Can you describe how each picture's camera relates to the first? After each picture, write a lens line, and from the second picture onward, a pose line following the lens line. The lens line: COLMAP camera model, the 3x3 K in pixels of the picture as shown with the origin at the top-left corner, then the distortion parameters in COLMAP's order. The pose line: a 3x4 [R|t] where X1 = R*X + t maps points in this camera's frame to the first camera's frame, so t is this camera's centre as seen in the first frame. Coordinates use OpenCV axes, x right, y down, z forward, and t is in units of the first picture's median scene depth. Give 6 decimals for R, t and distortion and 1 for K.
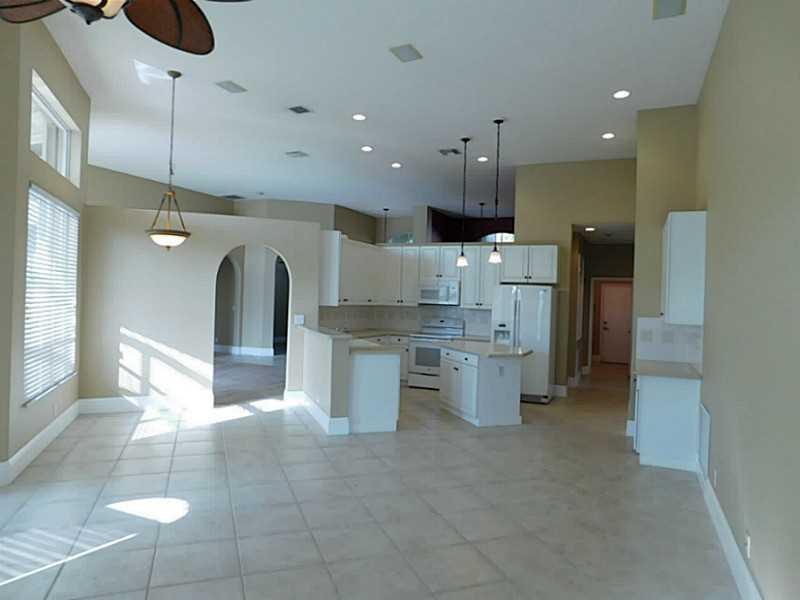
lens RADIAL K [[528.7, 0, 400.0], [0, 528.7, 300.0], [0, 0, 1]] dist [-0.068472, 0.054531]
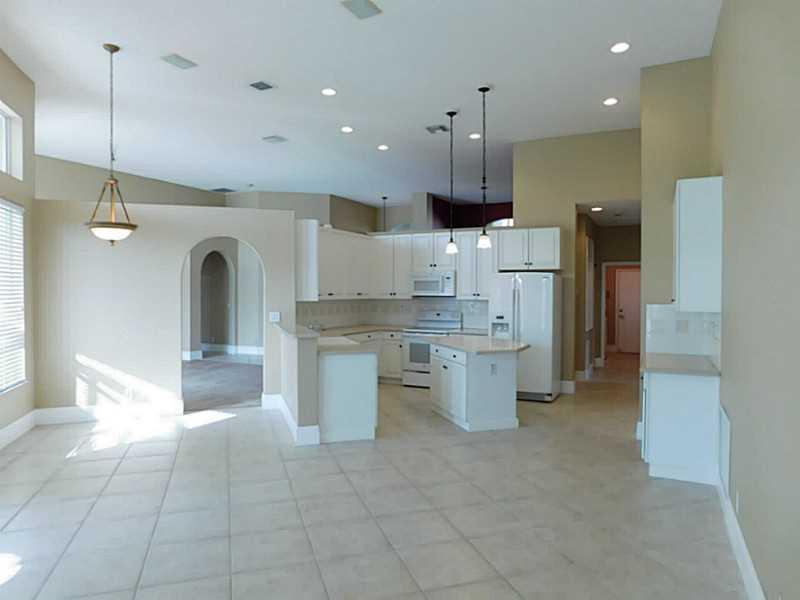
lens RADIAL K [[528.7, 0, 400.0], [0, 528.7, 300.0], [0, 0, 1]] dist [-0.068472, 0.054531]
pose [[0.998815, -0.027918, -0.039865, 0.058318], [0.028447, 0.999514, 0.012758, 0.001701], [0.039490, -0.013877, 0.999124, 0.082456]]
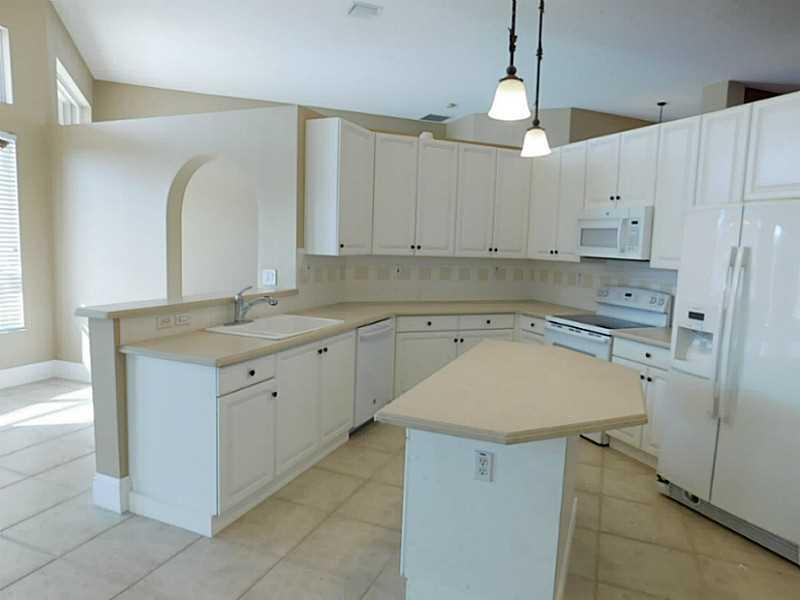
lens RADIAL K [[528.7, 0, 400.0], [0, 528.7, 300.0], [0, 0, 1]] dist [-0.068472, 0.054531]
pose [[0.731838, 0.067868, -0.678091, 0.290839], [-0.013972, 0.996314, 0.084638, 0.009509], [0.681336, -0.052467, 0.730088, 0.600875]]
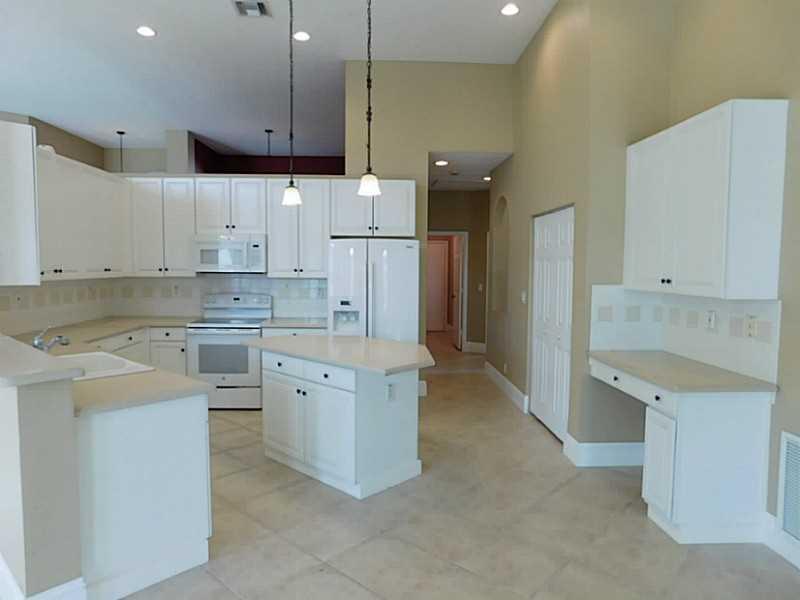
lens RADIAL K [[528.7, 0, 400.0], [0, 528.7, 300.0], [0, 0, 1]] dist [-0.068472, 0.054531]
pose [[0.889443, -0.055764, 0.453631, -0.037834], [0.022837, 0.996712, 0.077746, -0.003489], [-0.456475, -0.058791, 0.887792, 0.407028]]
